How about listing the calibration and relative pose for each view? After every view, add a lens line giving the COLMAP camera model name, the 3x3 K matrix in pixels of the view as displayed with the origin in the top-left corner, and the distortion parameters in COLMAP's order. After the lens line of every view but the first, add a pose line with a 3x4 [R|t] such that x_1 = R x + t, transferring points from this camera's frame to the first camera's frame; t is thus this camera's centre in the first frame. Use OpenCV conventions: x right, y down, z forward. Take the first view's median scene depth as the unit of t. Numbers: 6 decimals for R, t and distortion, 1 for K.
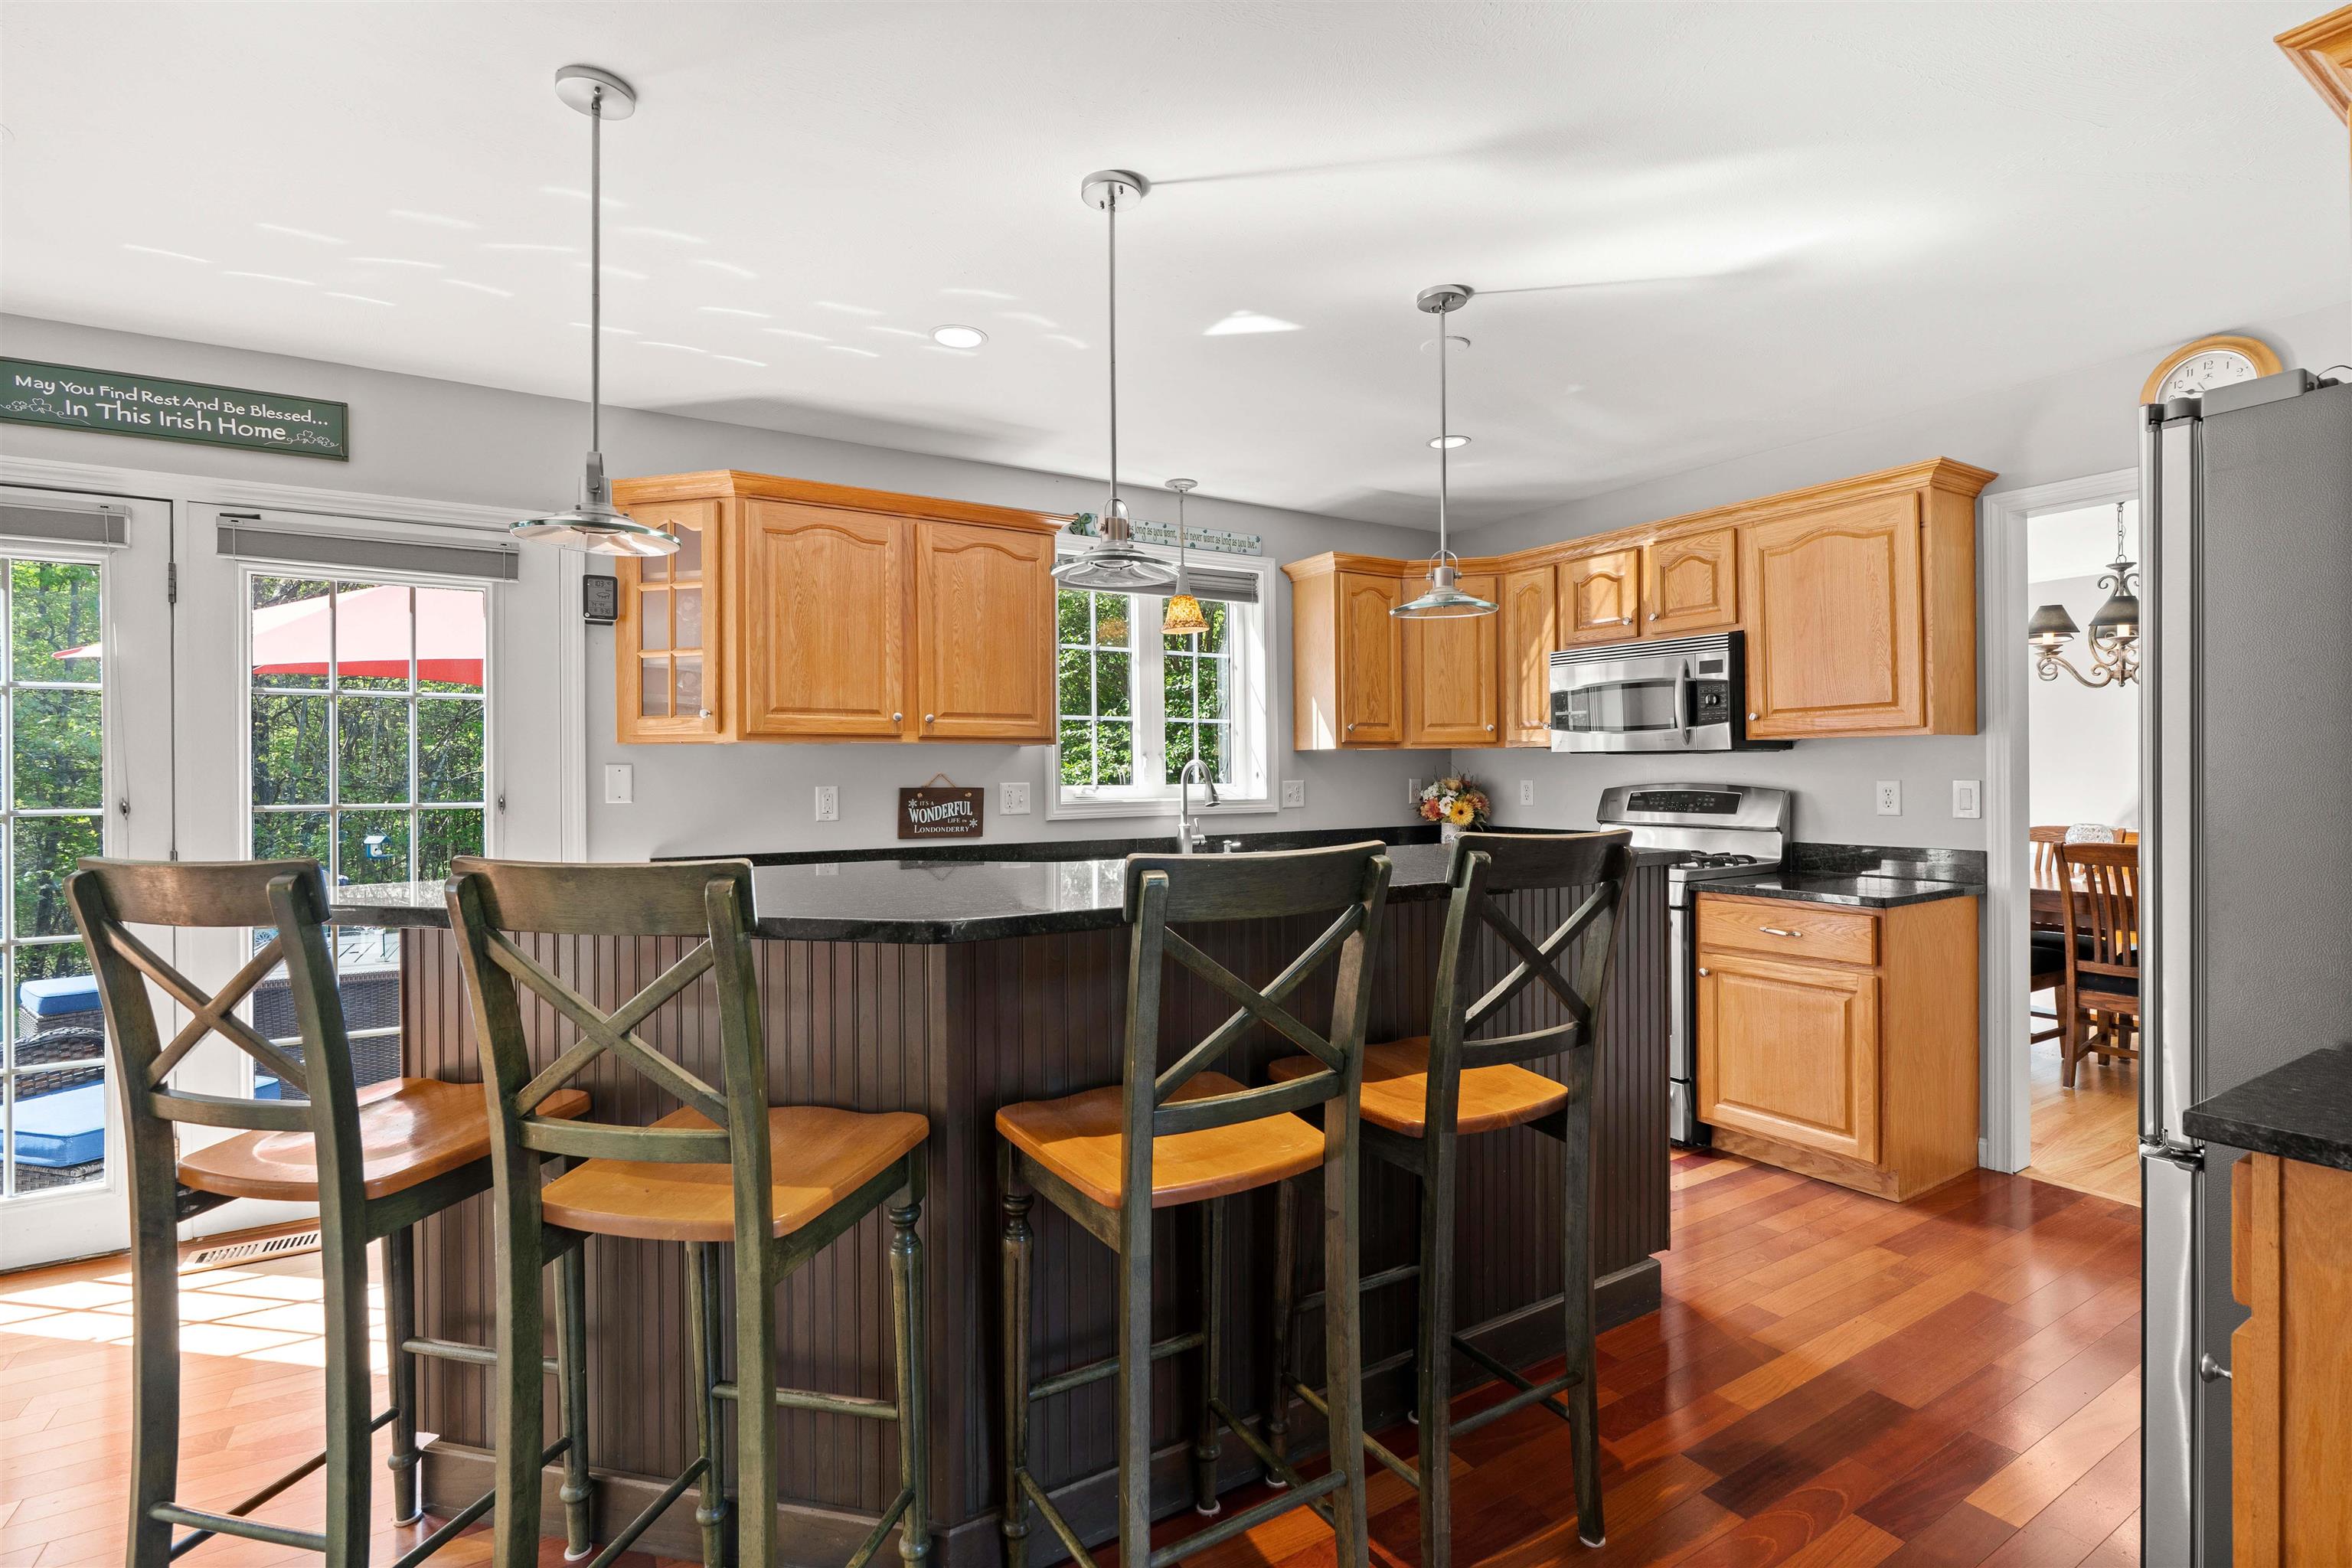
lens RADIAL K [[1070.6, 0, 1176.9], [0, 1070.6, 773.2], [0, 0, 1]] dist [-0.005273, 0.002606]
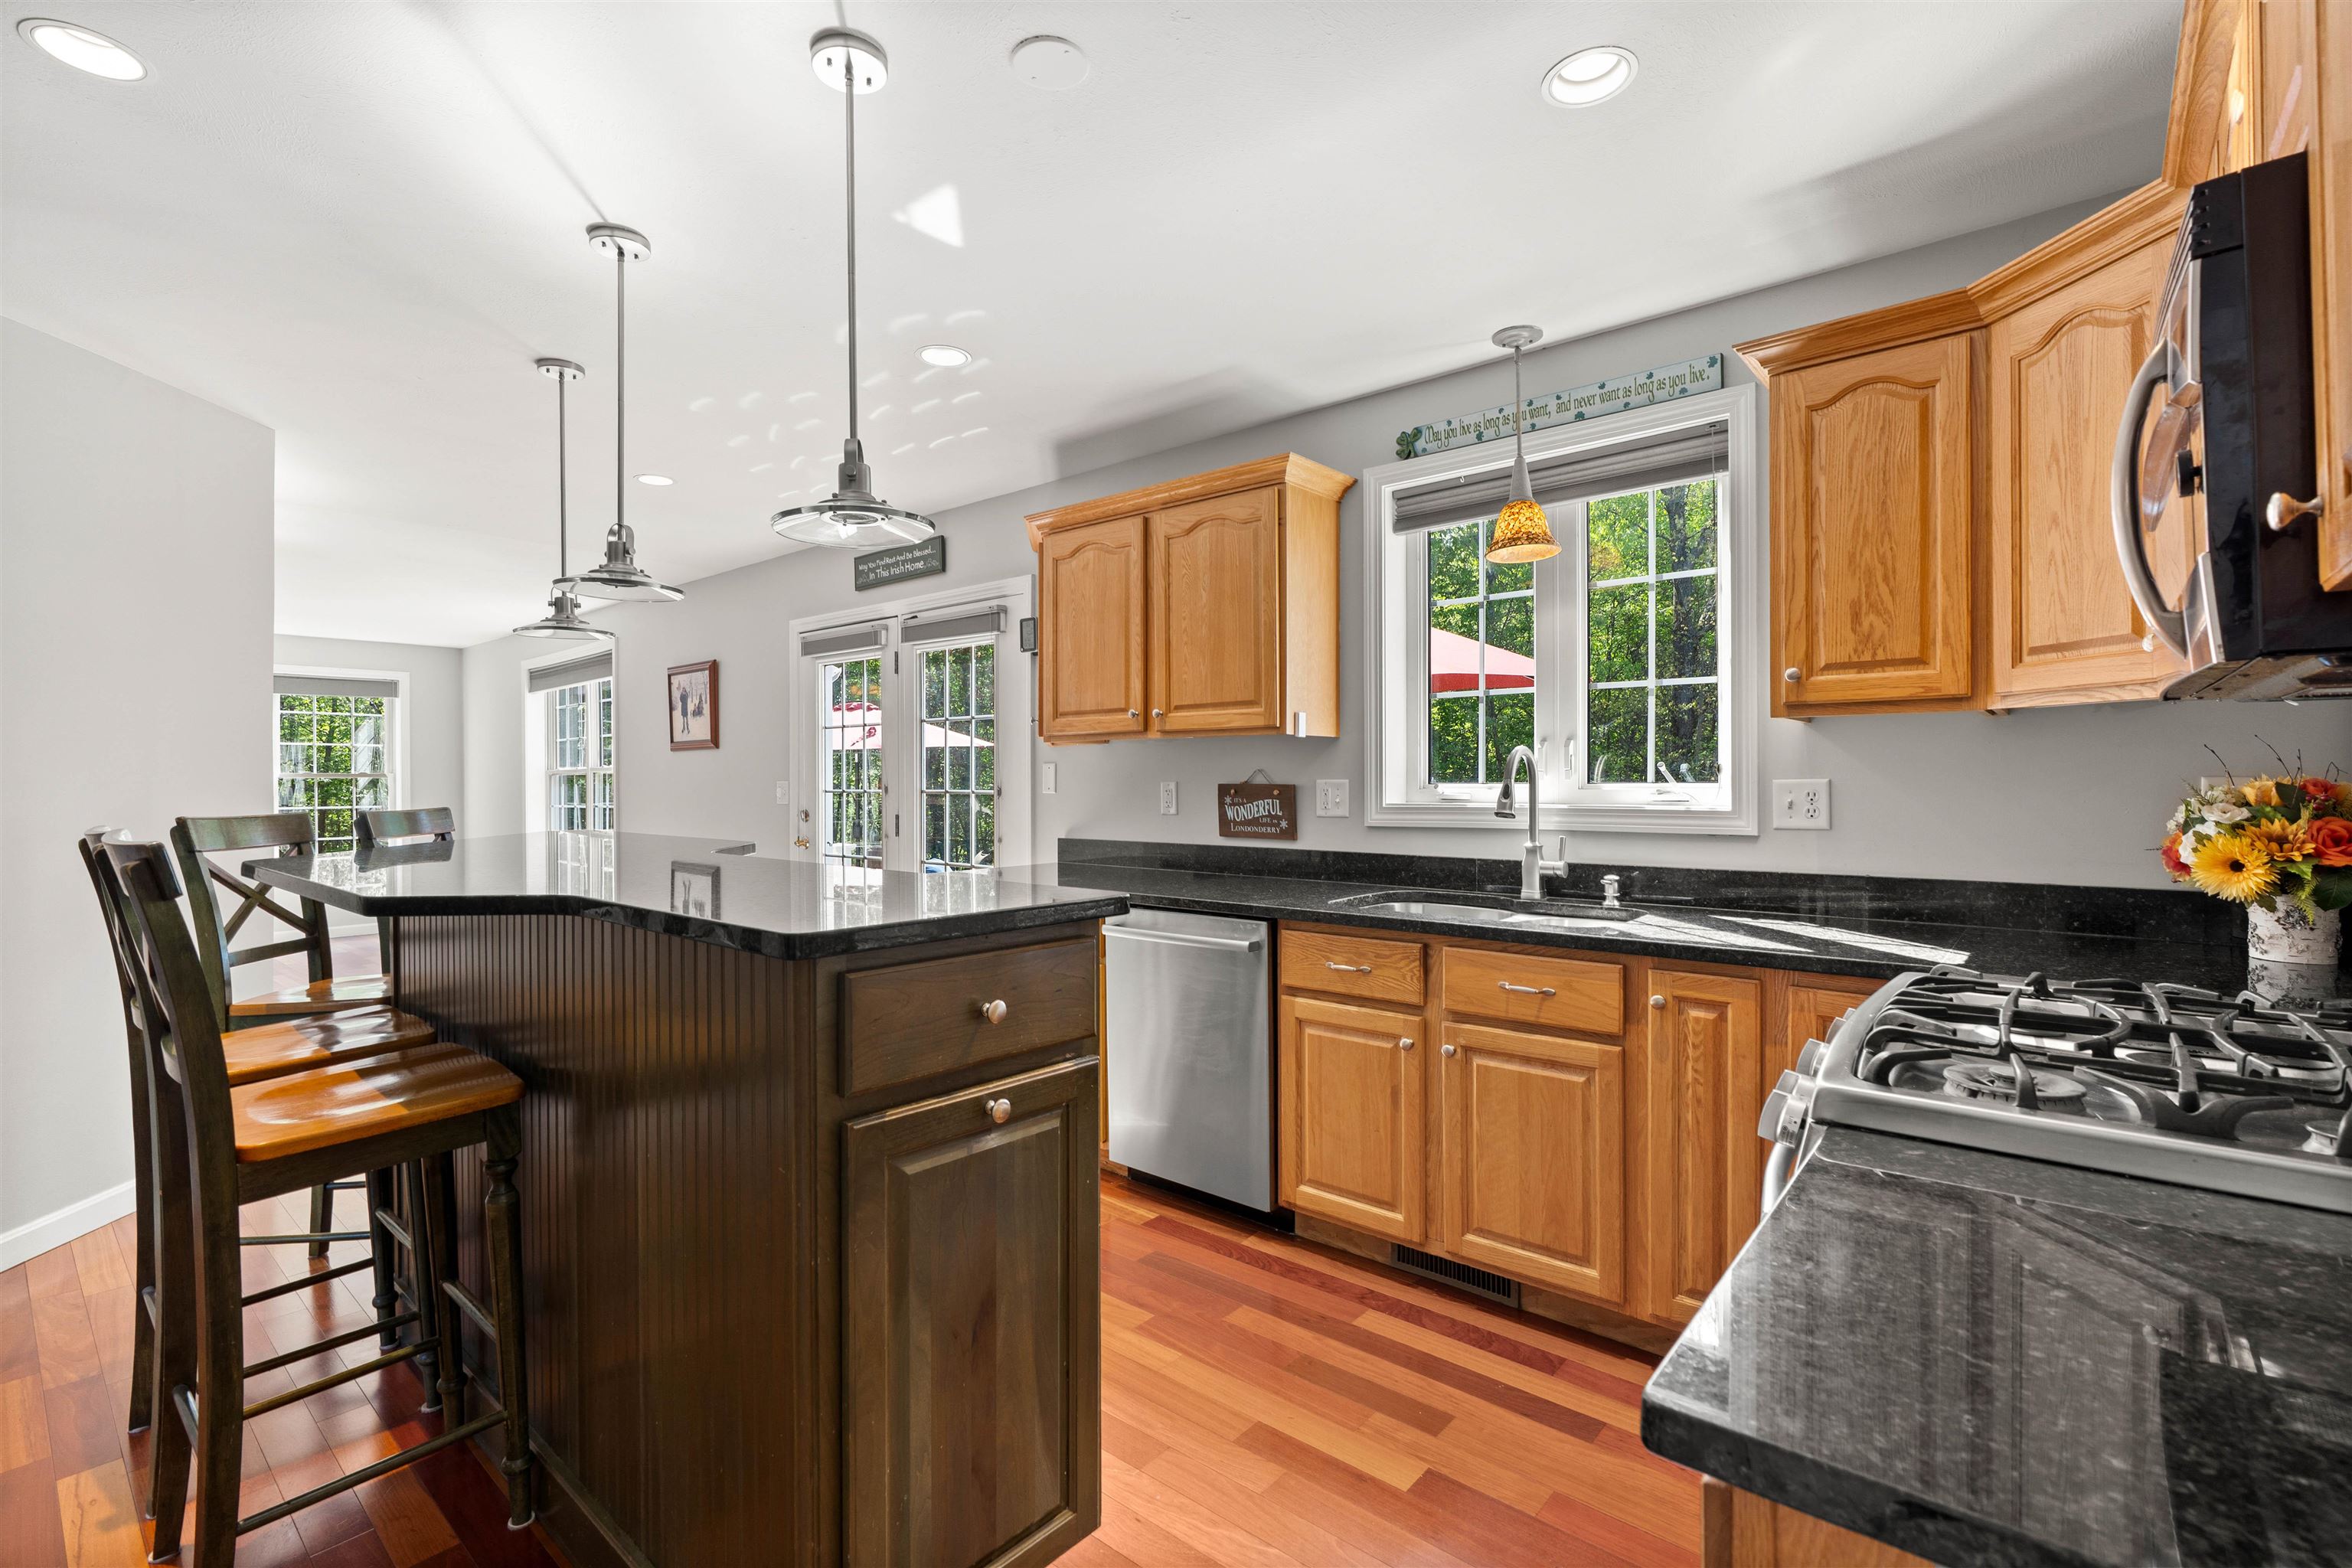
lens RADIAL K [[1070.6, 0, 1175.7], [0, 1070.6, 795.9], [0, 0, 1]] dist [-0.005273, 0.002606]
pose [[0.307313, 0.016968, -0.951457, 0.643120], [-0.000554, 0.999844, 0.017652, 0.007267], [0.951608, -0.004898, 0.307274, 0.647192]]
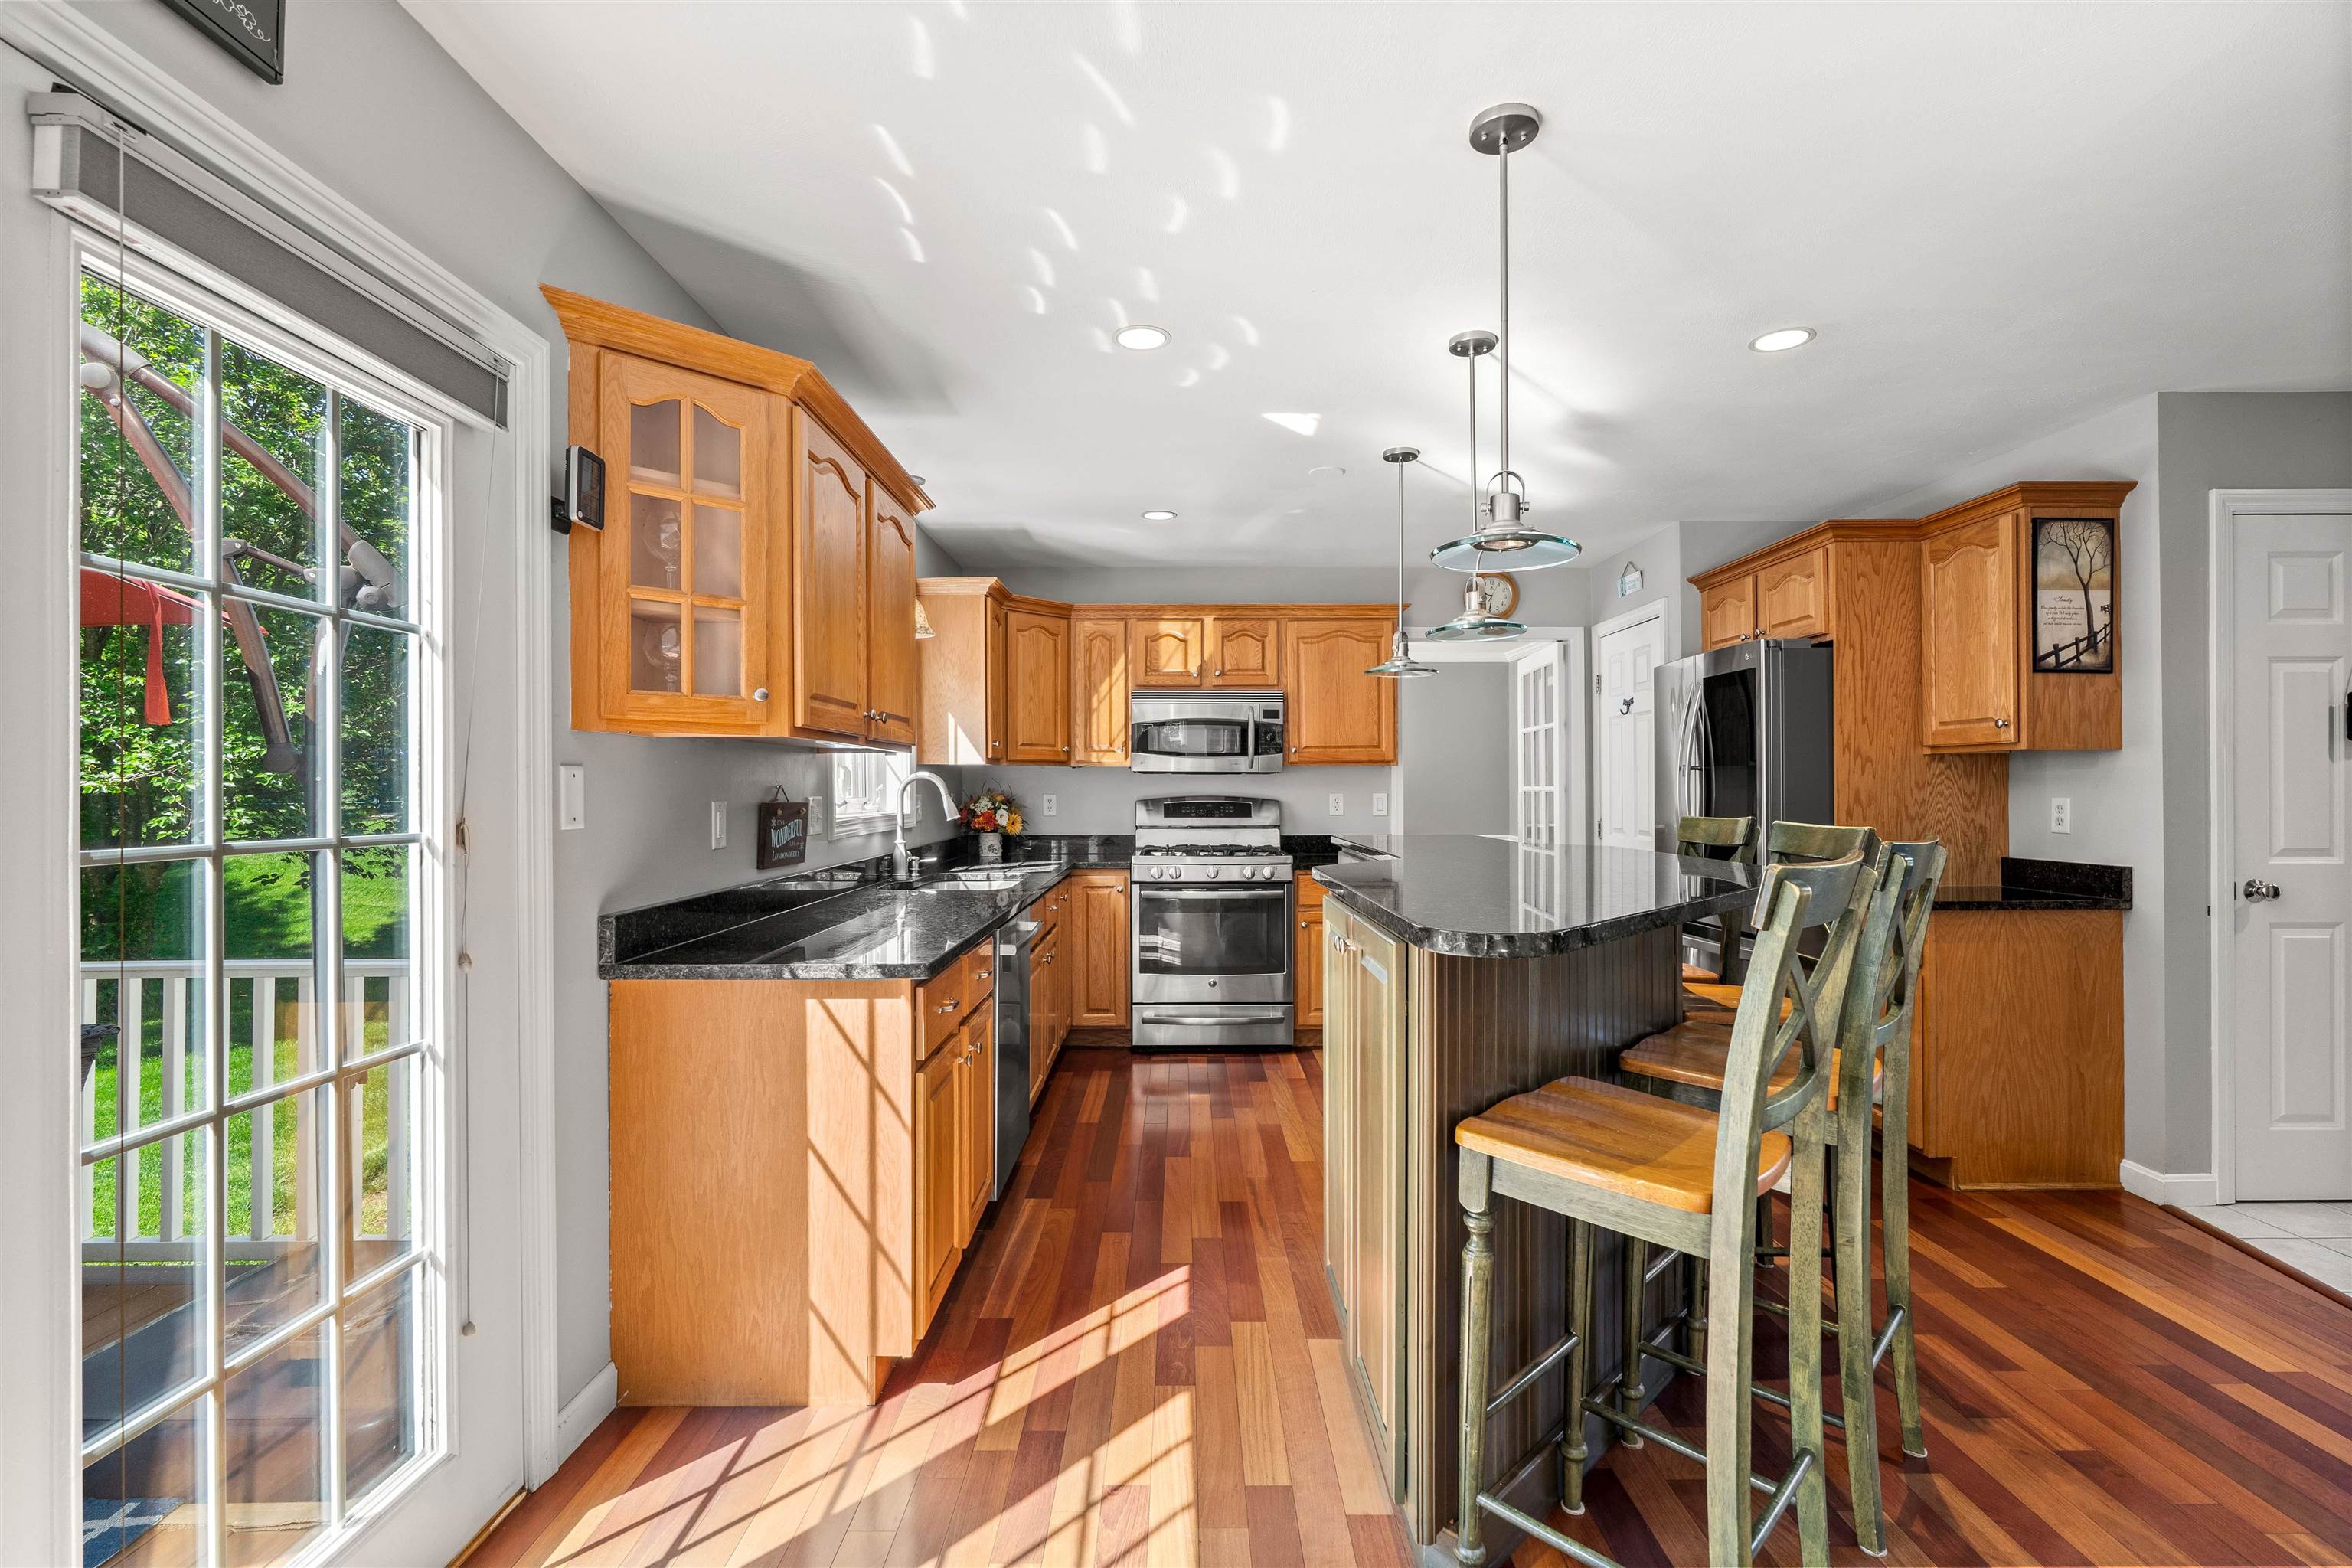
lens RADIAL K [[1070.6, 0, 1183.1], [0, 1070.6, 787.2], [0, 0, 1]] dist [-0.005273, 0.002606]
pose [[0.519259, 0.005351, 0.854600, -0.744165], [-0.000603, 0.999982, -0.005894, 0.006737], [-0.854617, 0.002545, 0.519253, 0.334090]]
